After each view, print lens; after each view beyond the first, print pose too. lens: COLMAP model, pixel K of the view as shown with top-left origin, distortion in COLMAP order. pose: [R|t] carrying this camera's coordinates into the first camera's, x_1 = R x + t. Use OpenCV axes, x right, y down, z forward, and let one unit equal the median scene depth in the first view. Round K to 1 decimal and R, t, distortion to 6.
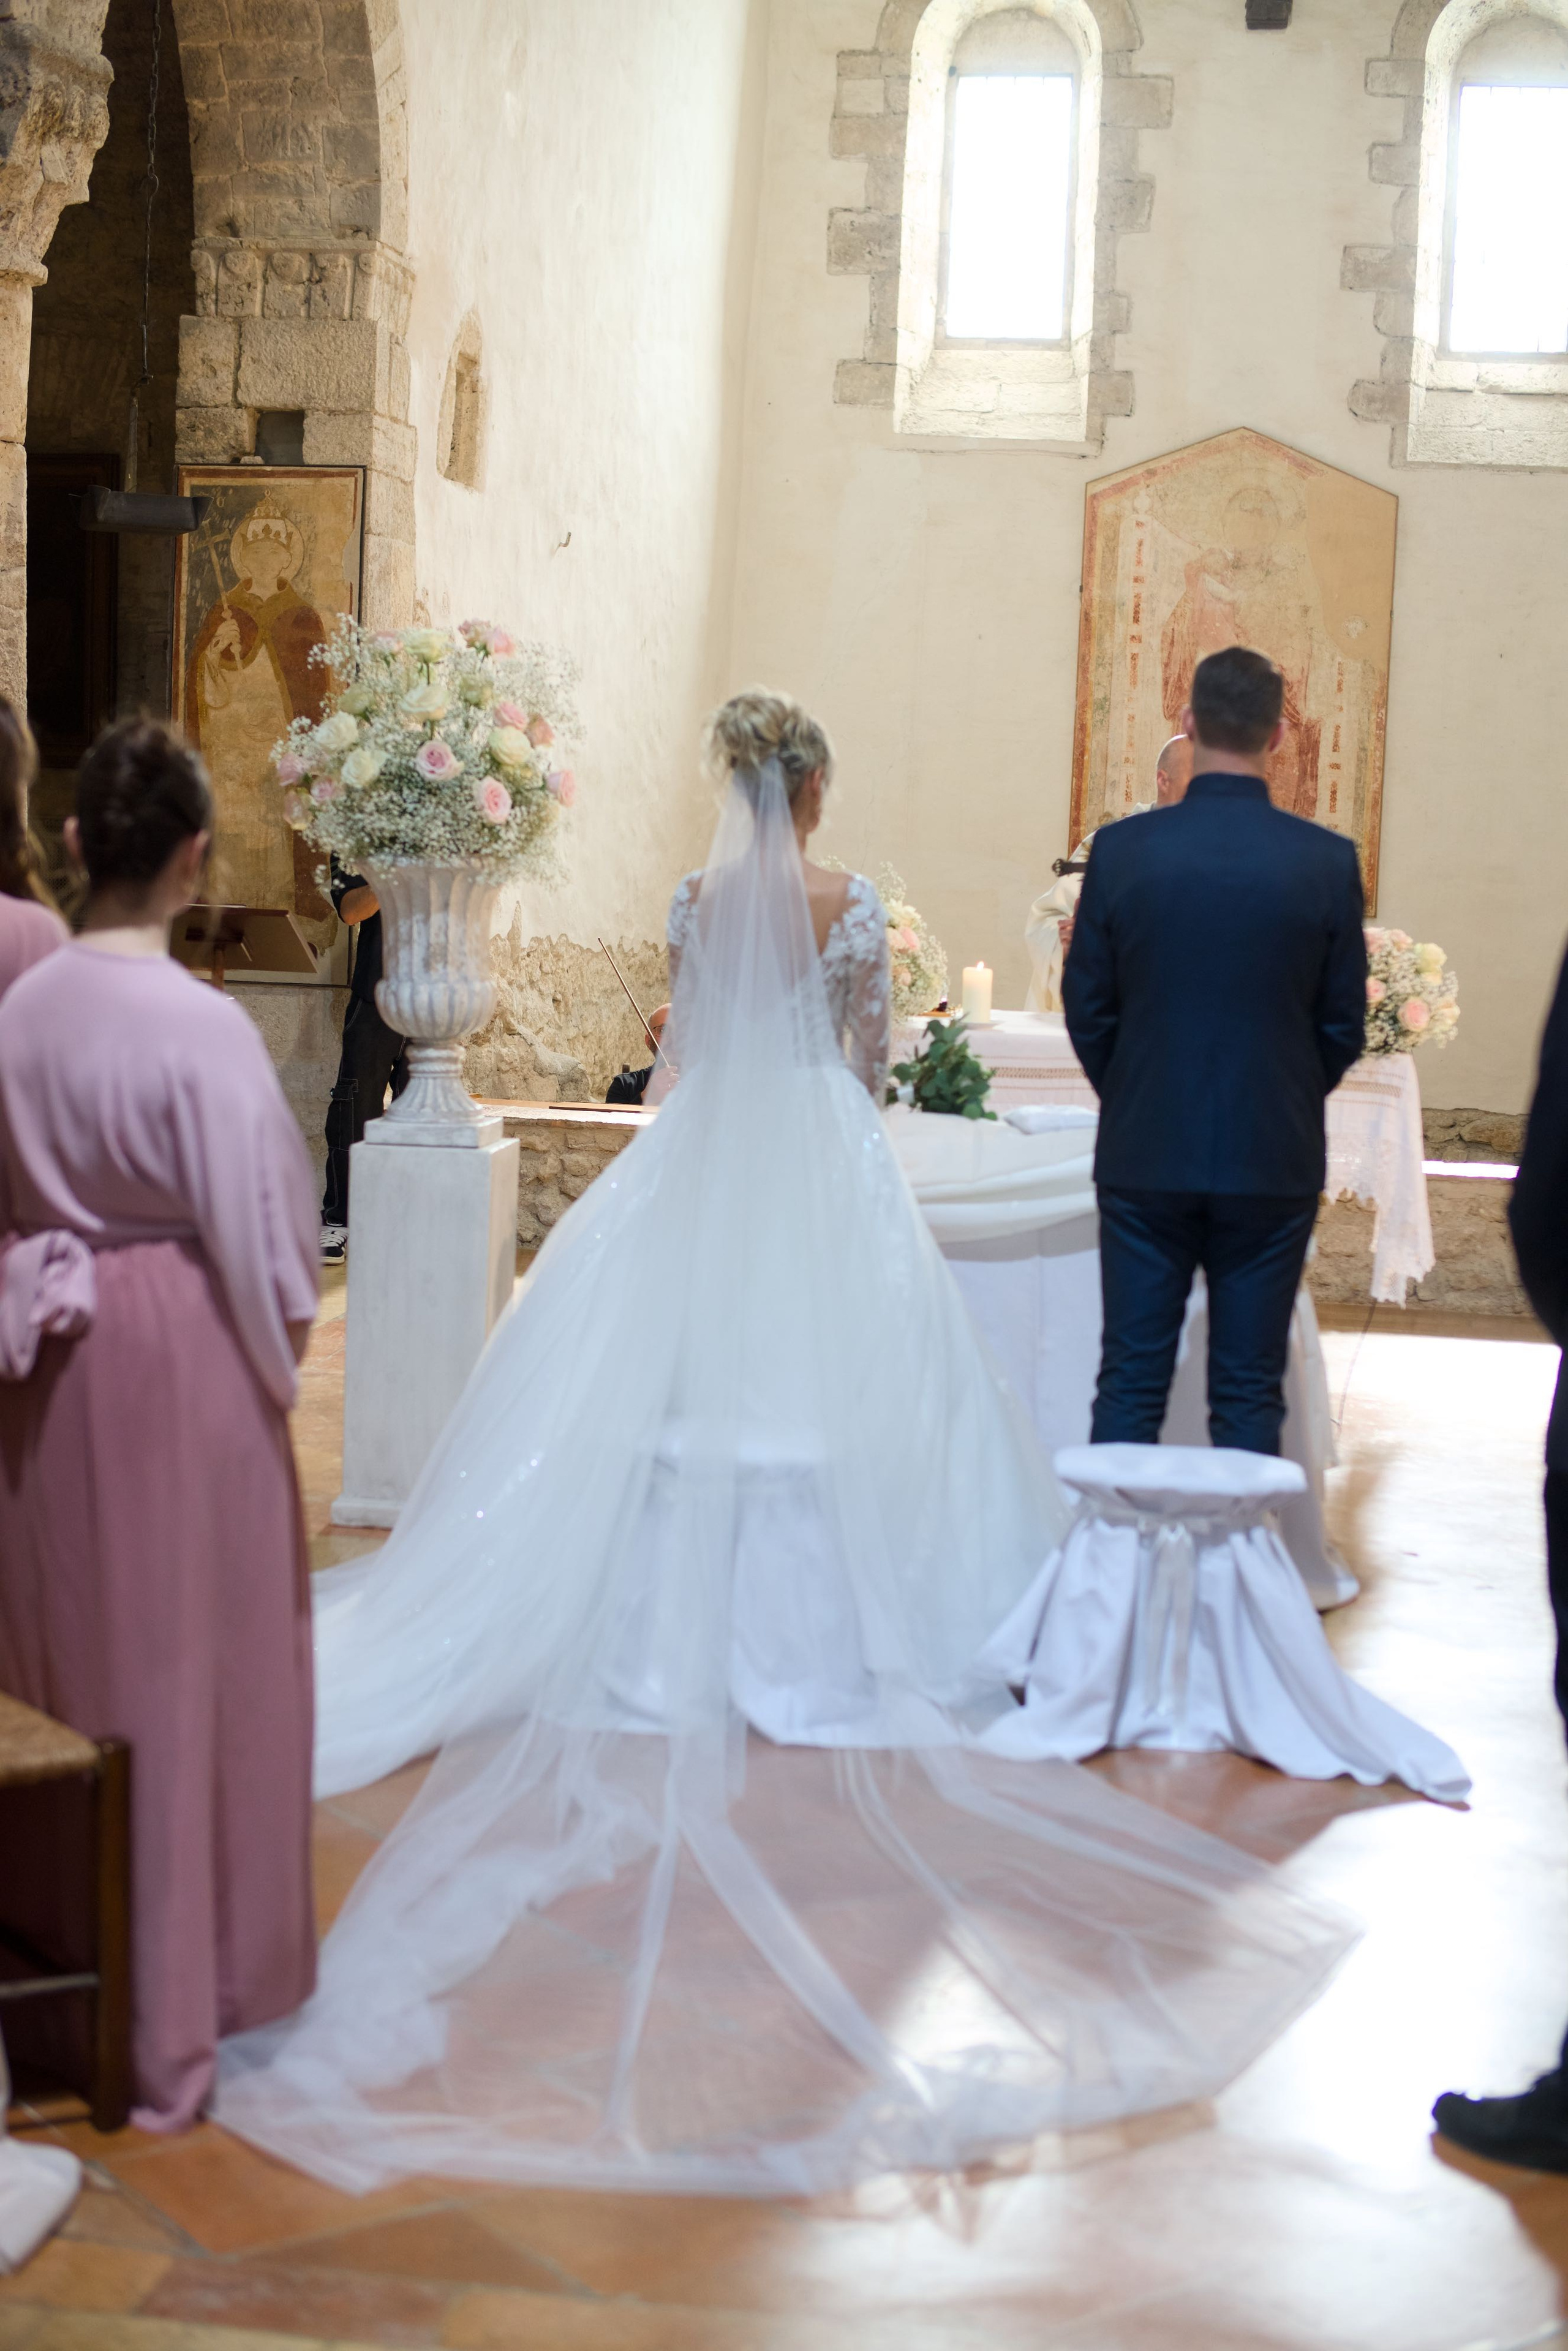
lens RADIAL K [[3550.5, 0, 783.9], [0, 3550.5, 1176.8], [0, 0, 1]] dist [-0.139927, 0.000000]
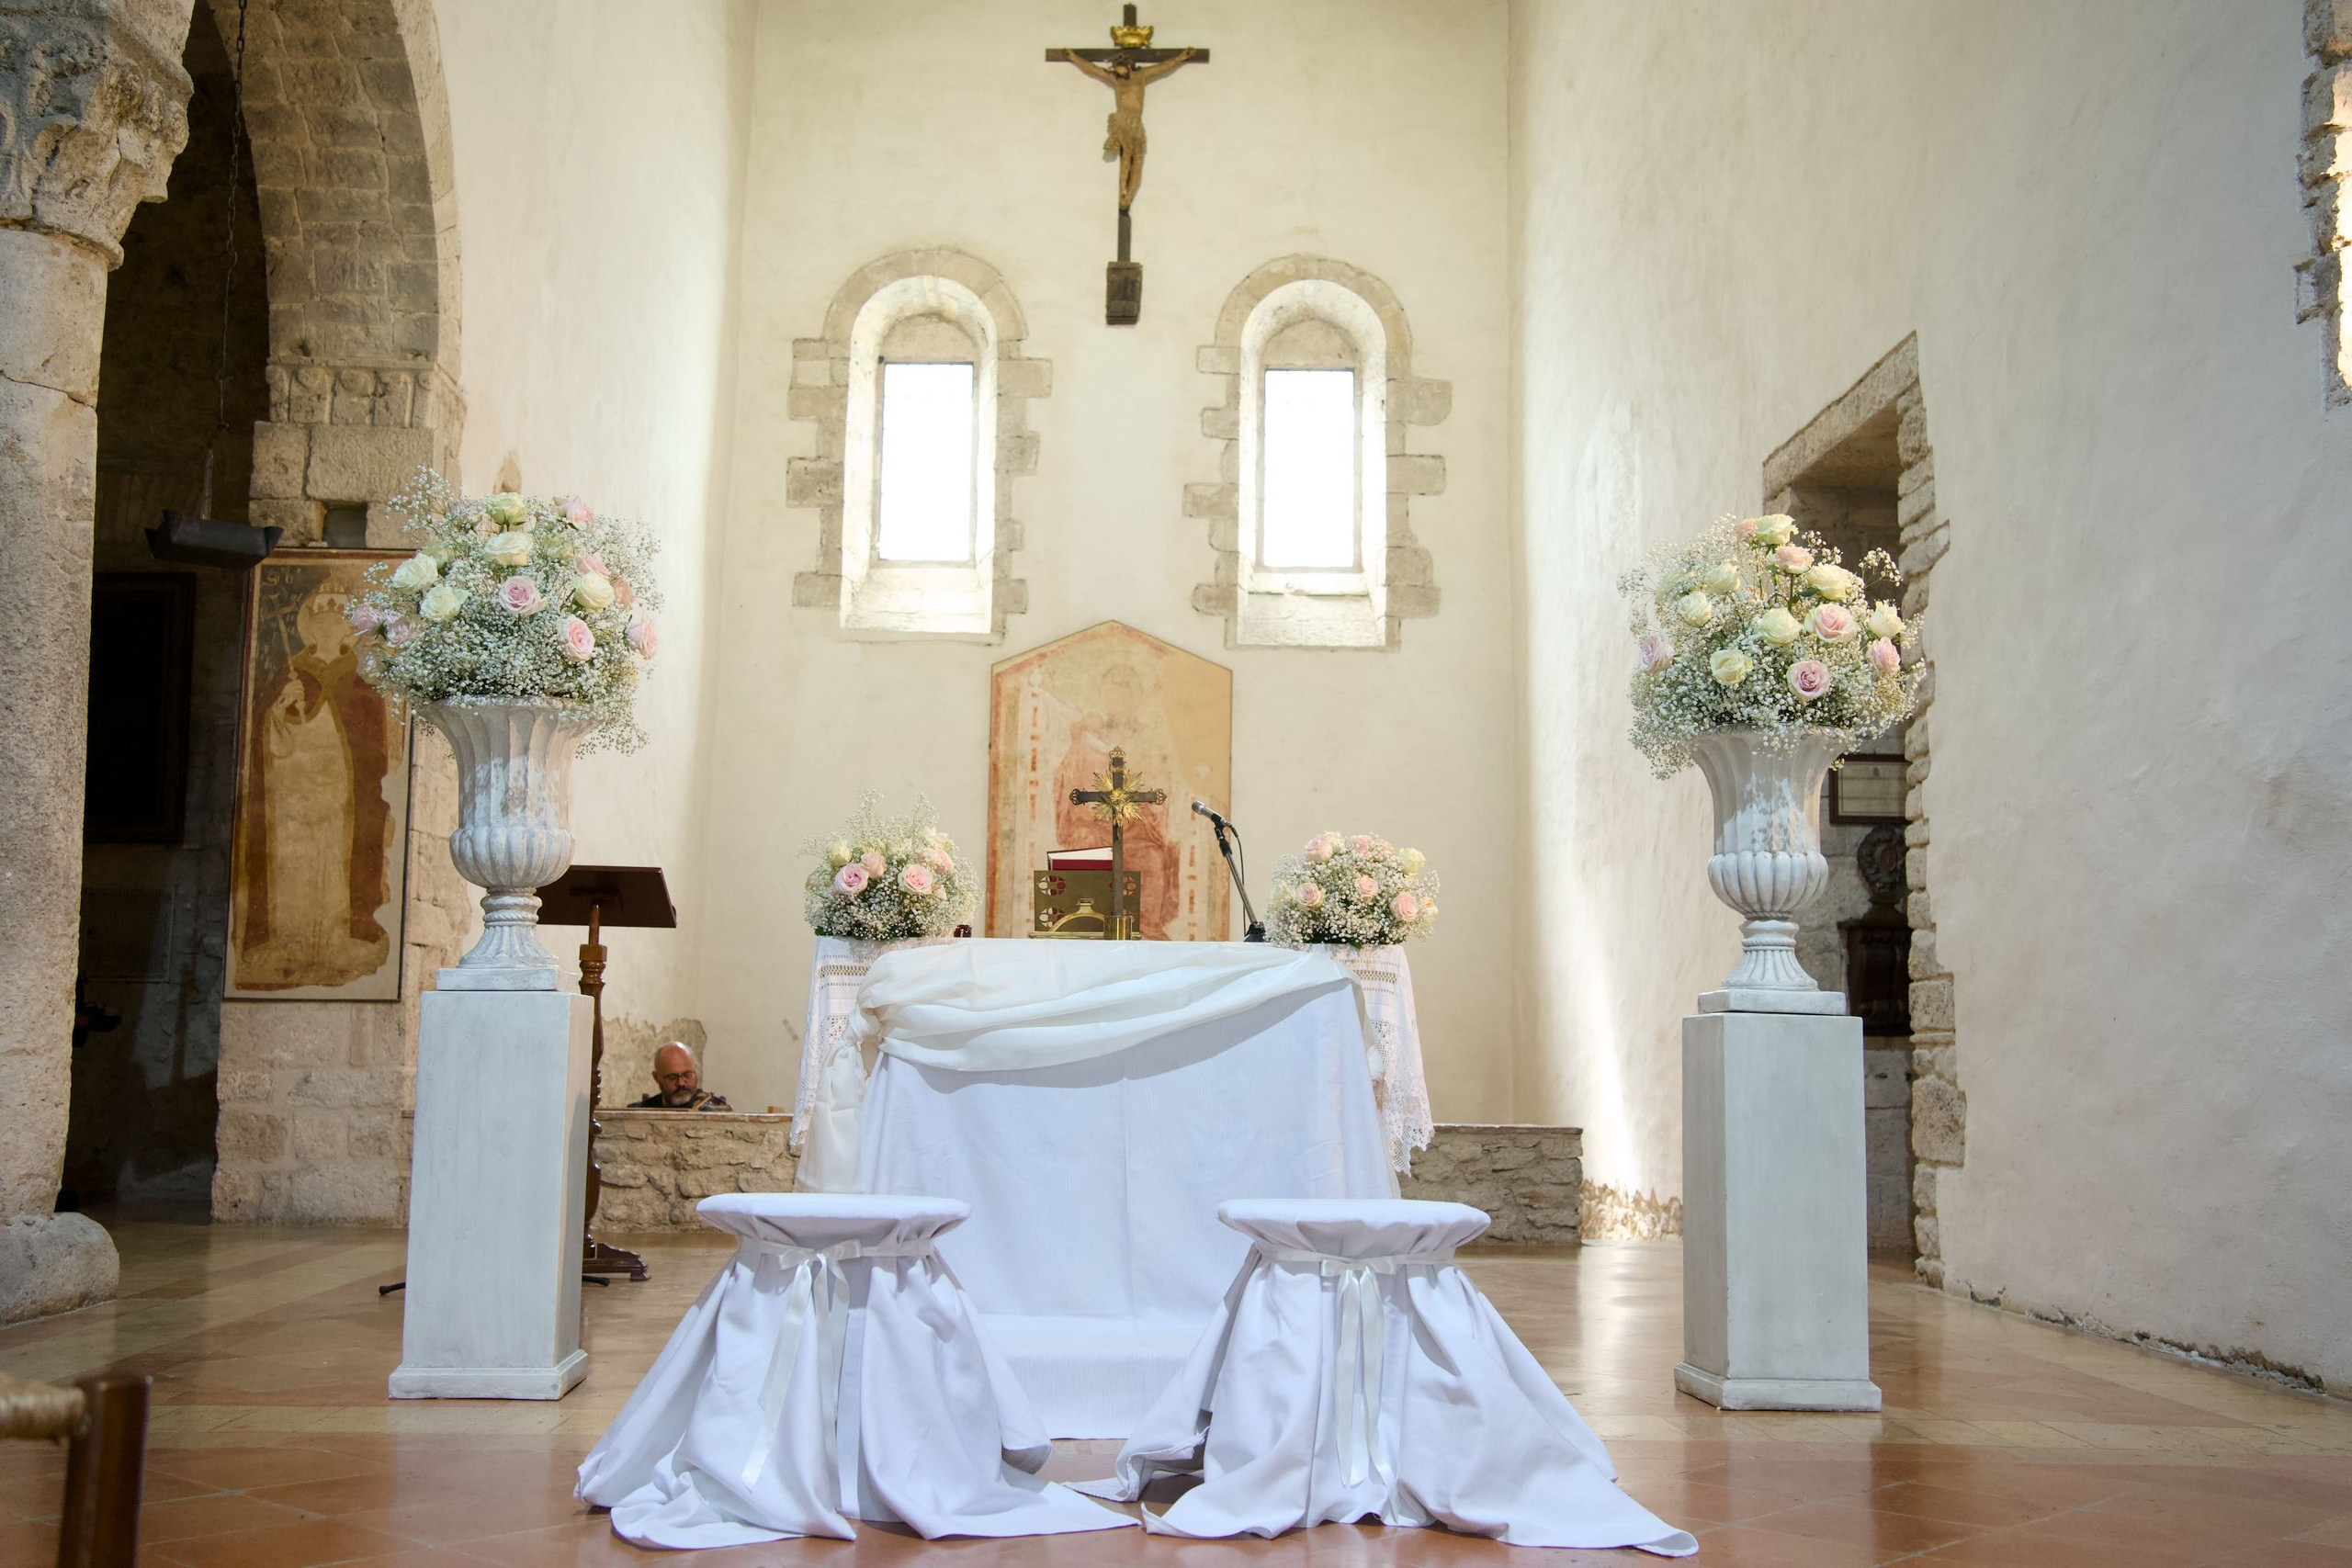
lens RADIAL K [[2501.3, 0, 1153.6], [0, 2501.3, 741.2], [0, 0, 1]] dist [0.057566, 0.000000]
pose [[0.984115, -0.003983, 0.177485, -0.025157], [0.043673, 0.974457, -0.220287, 0.046746], [-0.172074, 0.224539, 0.959152, 0.154112]]
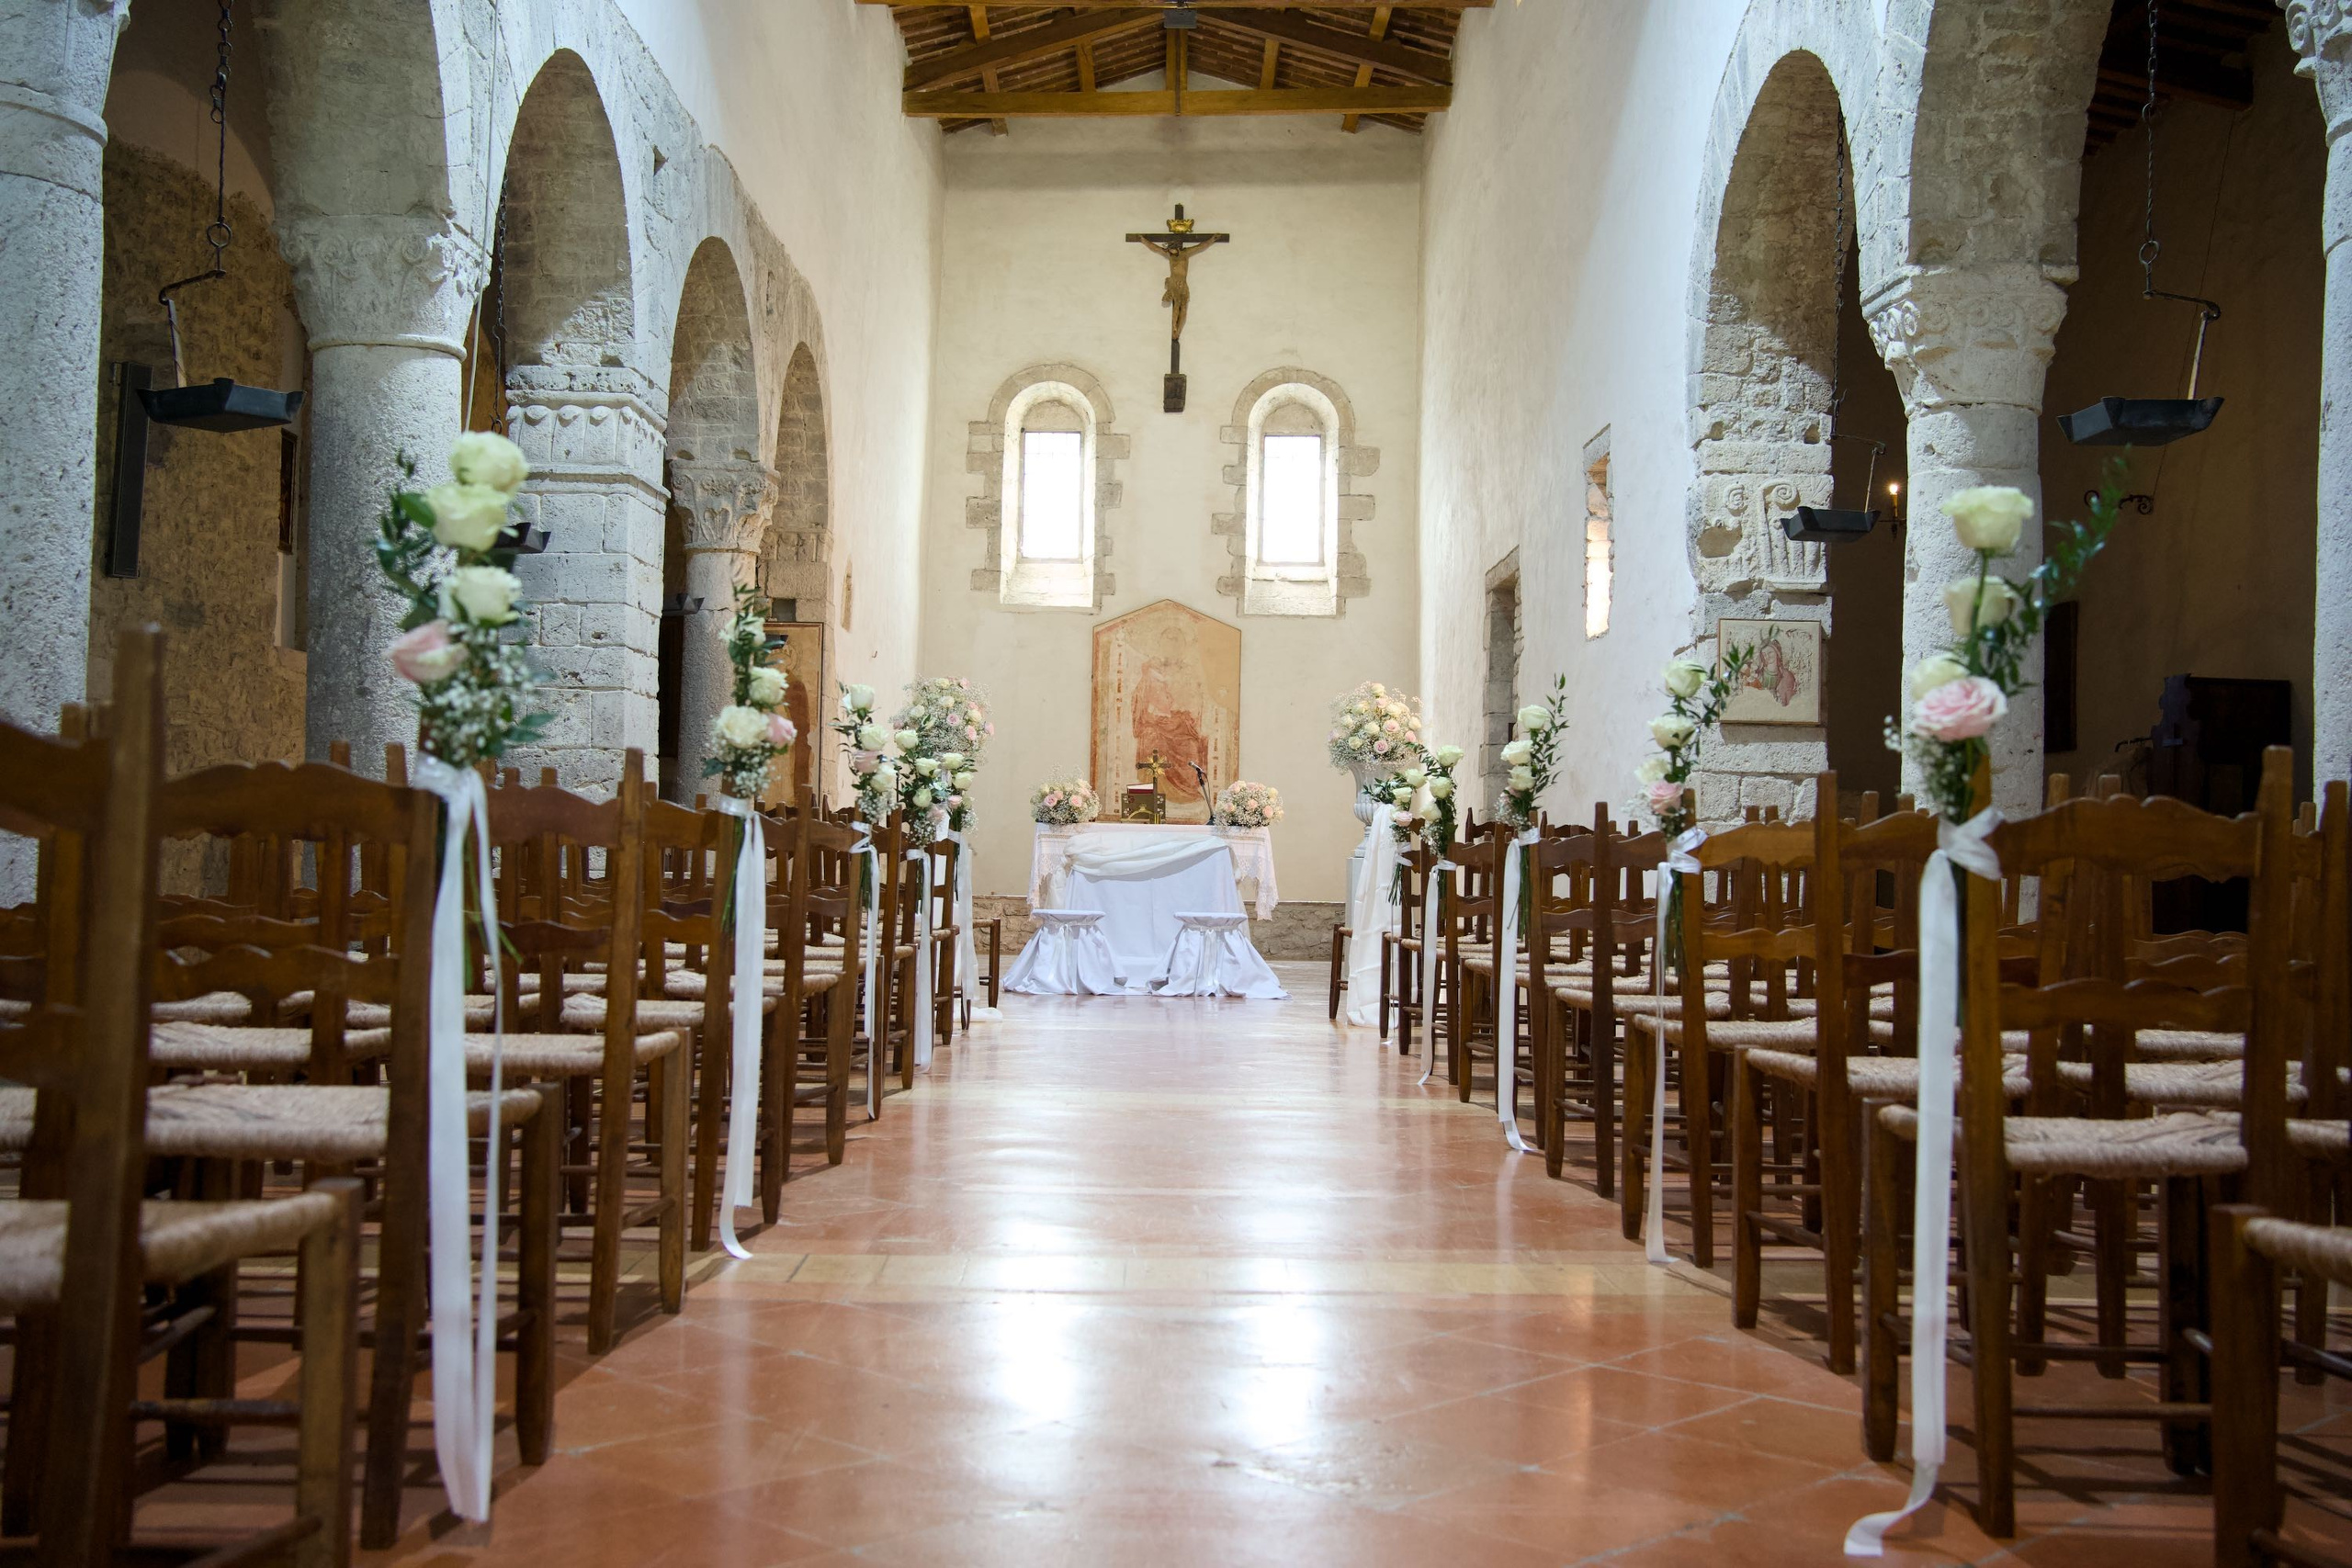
lens RADIAL K [[2501.3, 0, 1173.6], [0, 2501.3, 771.4], [0, 0, 1]] dist [0.057566, 0.000000]
pose [[0.988181, -0.017557, 0.152282, -0.126554], [0.038005, 0.990464, -0.132423, 0.116403], [-0.148505, 0.136645, 0.979426, -0.602204]]
